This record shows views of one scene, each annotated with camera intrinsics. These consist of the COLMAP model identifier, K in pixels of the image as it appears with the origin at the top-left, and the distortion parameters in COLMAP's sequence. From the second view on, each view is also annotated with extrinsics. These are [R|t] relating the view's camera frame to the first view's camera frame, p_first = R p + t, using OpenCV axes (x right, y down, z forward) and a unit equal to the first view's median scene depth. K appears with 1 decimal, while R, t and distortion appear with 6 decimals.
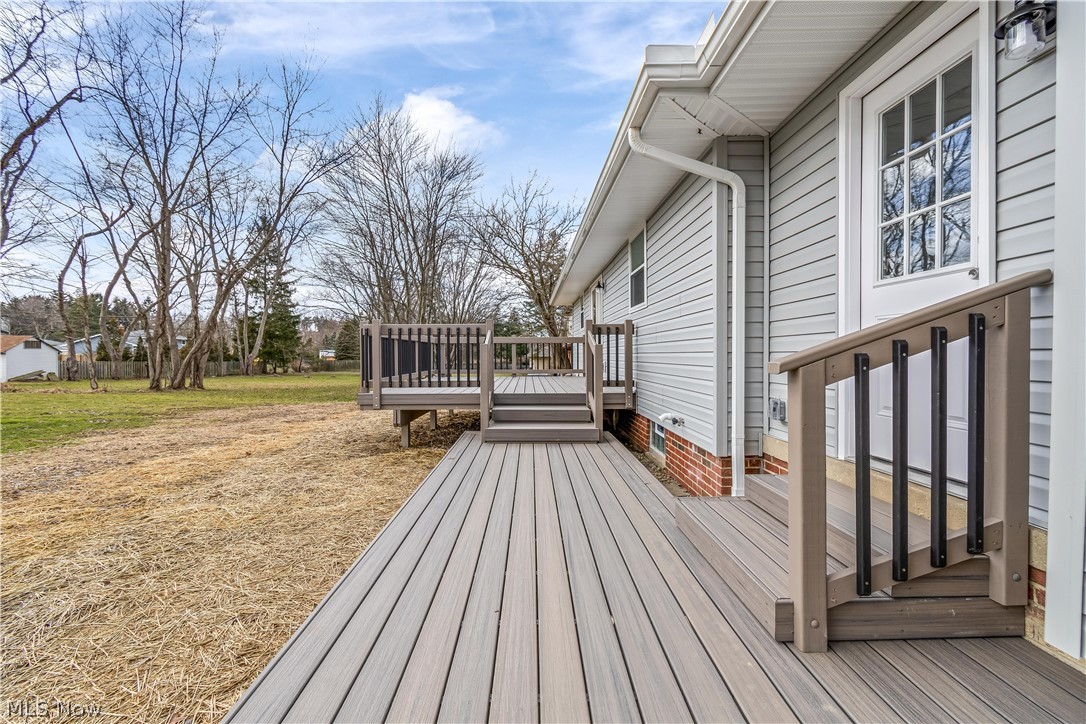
lens RADIAL K [[481.7, 0, 543.0], [0, 481.7, 362.0], [0, 0, 1]] dist [0.000261, 0.000018]
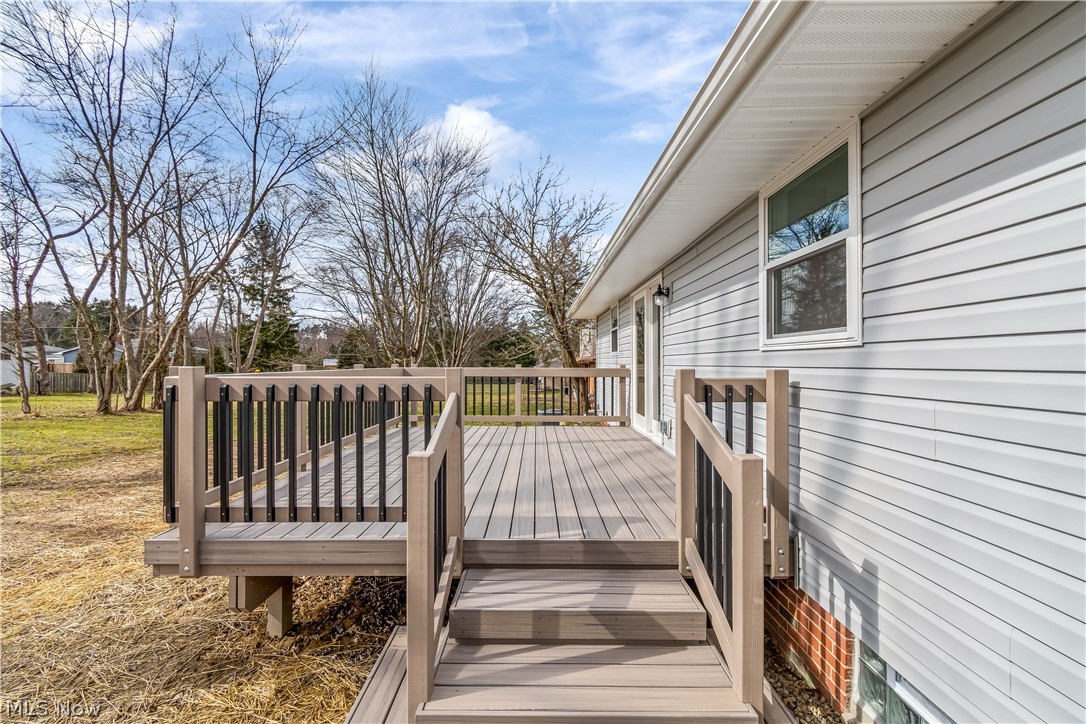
lens RADIAL K [[481.7, 0, 543.0], [0, 481.7, 362.0], [0, 0, 1]] dist [0.000261, 0.000018]
pose [[0.999810, 0.005552, -0.018682, -0.004516], [-0.005860, 0.999847, -0.016470, -0.016996], [0.018588, 0.016576, 0.999690, 0.112707]]
